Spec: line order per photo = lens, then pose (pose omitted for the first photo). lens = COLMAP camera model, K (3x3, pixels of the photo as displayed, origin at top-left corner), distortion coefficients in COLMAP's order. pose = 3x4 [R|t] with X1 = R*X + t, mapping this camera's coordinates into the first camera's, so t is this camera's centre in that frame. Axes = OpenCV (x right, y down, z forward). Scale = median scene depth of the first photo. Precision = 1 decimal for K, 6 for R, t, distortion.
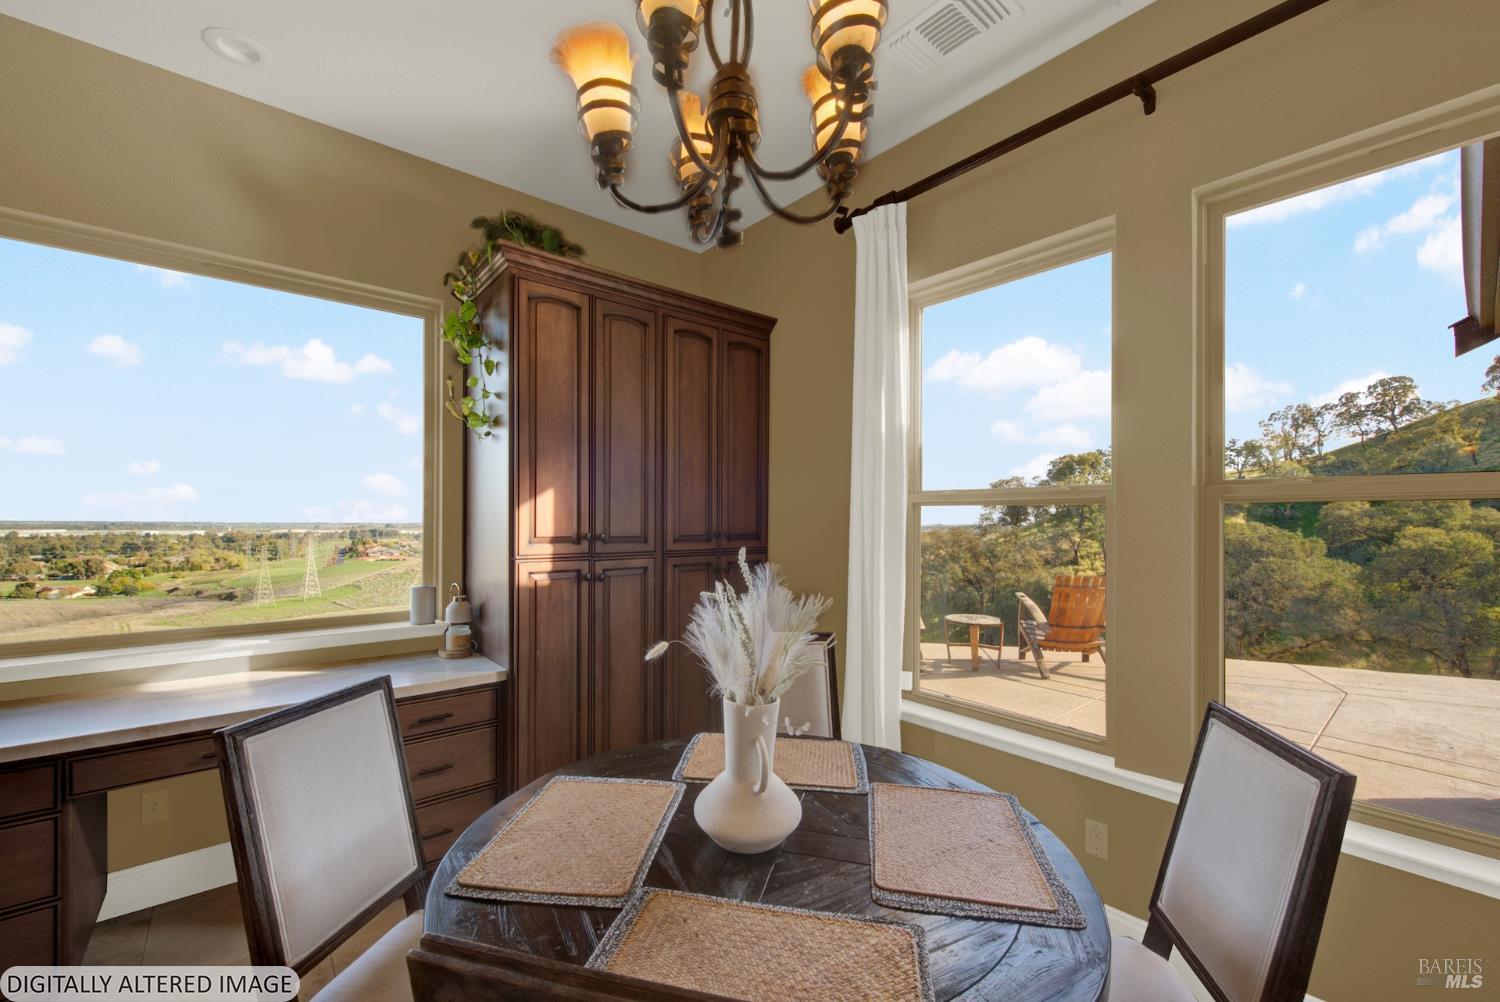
lens RADIAL K [[607.7, 0, 769.1], [0, 607.7, 516.7], [0, 0, 1]] dist [0.002122, -0.001974]
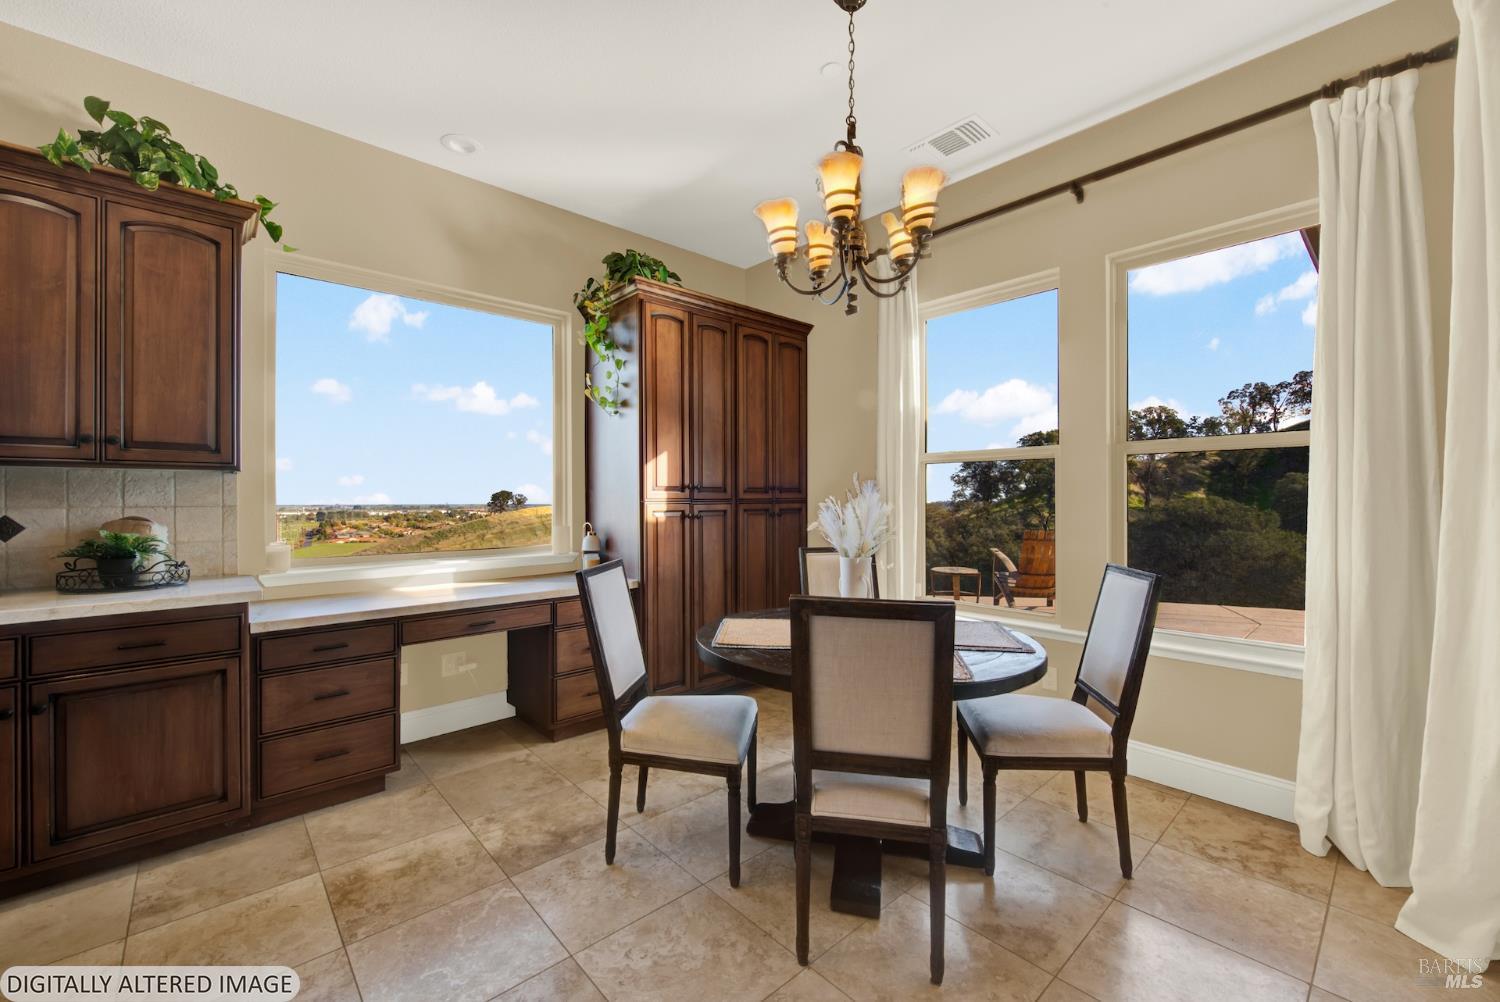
lens RADIAL K [[607.7, 0, 764.5], [0, 607.7, 497.1], [0, 0, 1]] dist [0.002122, -0.001974]
pose [[0.999365, -0.007481, 0.034827, -0.168381], [0.007392, 0.999969, 0.002691, 0.051991], [-0.034846, -0.002431, 0.999390, -0.371697]]
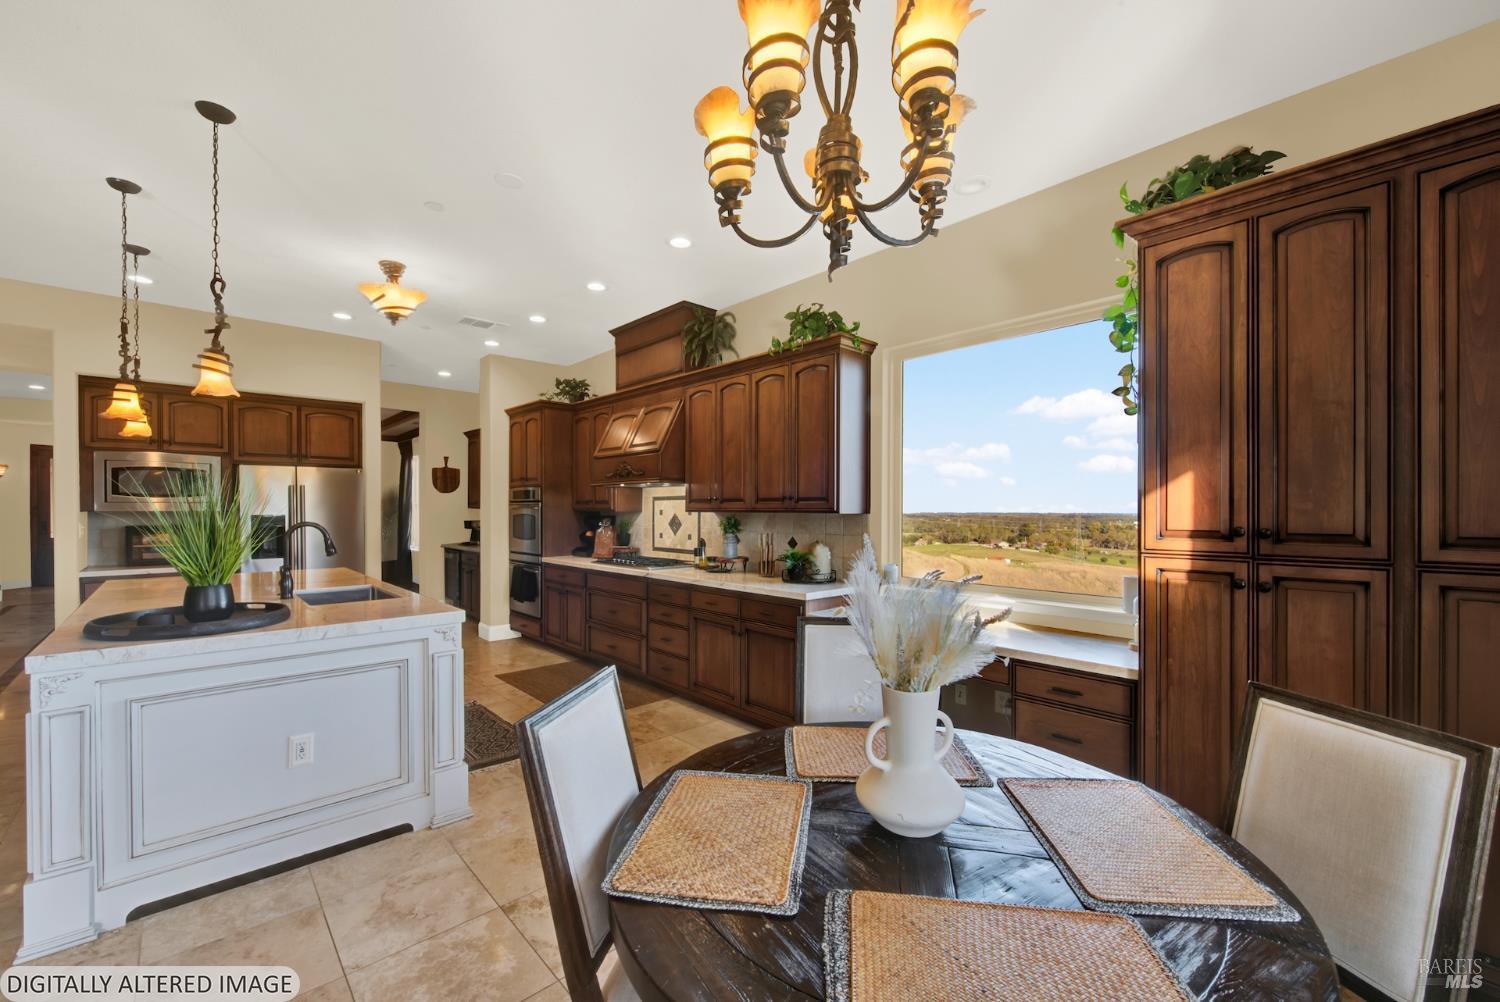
lens RADIAL K [[607.7, 0, 733.9], [0, 607.7, 518.4], [0, 0, 1]] dist [0.002122, -0.001974]
pose [[0.015978, 0.011161, -0.999810, 0.450135], [0.004273, 0.999928, 0.011231, 0.003450], [0.999863, -0.004451, 0.015929, 0.320406]]
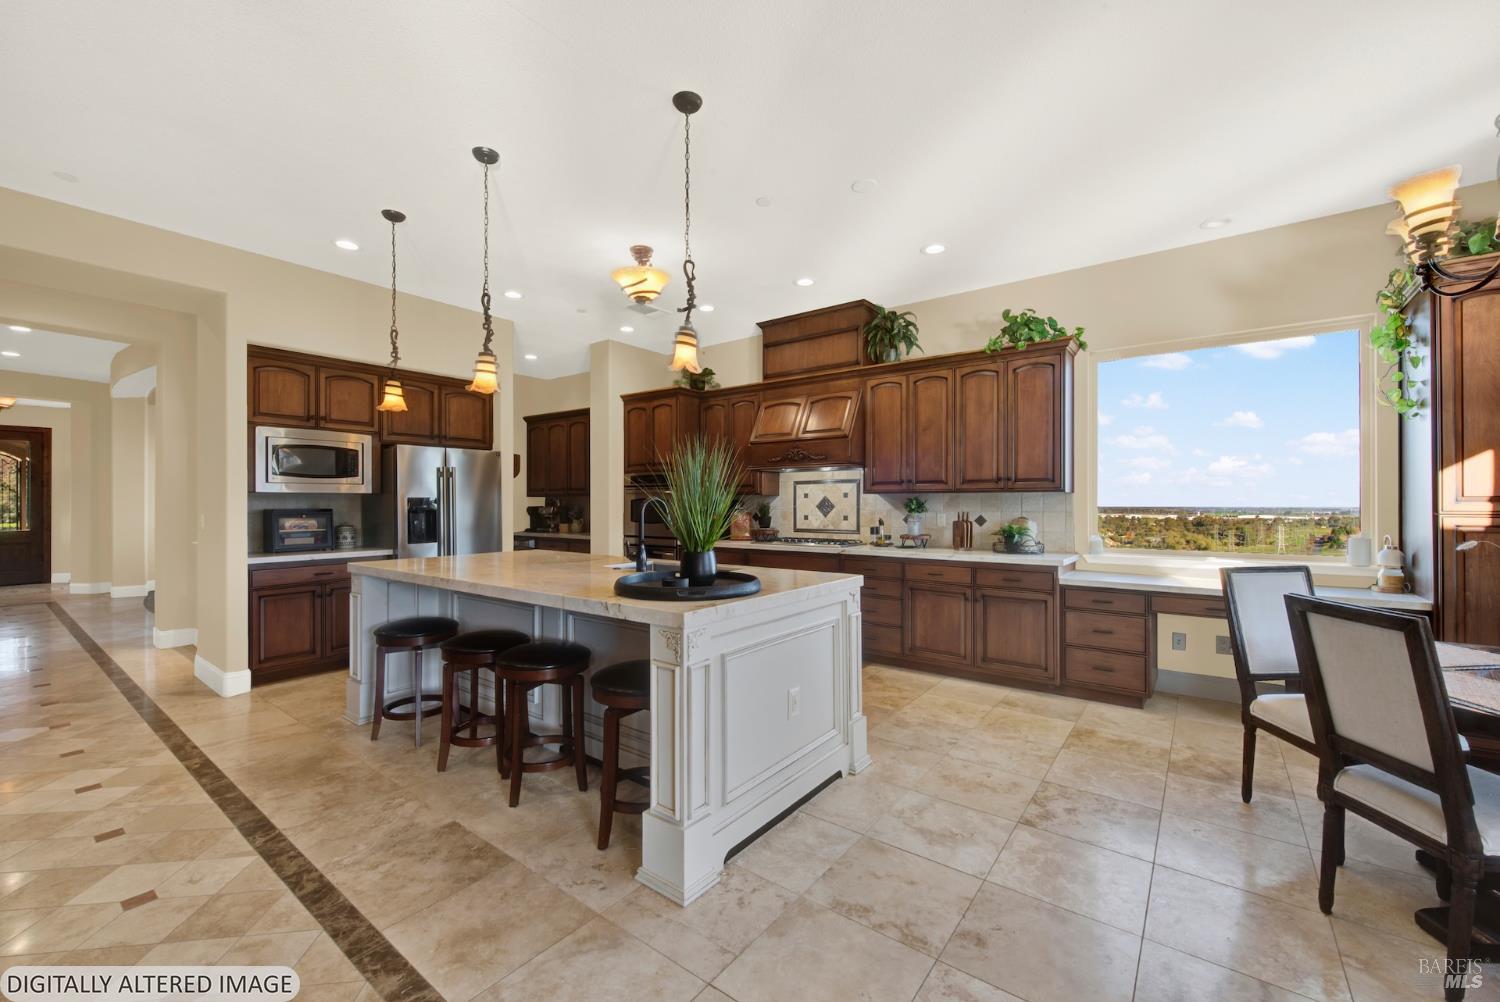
lens RADIAL K [[607.7, 0, 726.6], [0, 607.7, 504.4], [0, 0, 1]] dist [0.002122, -0.001974]
pose [[0.184424, -0.003277, -0.982841, 0.477494], [0.006559, 0.999976, -0.002103, 0.039389], [0.982825, -0.006058, 0.184441, -0.590848]]
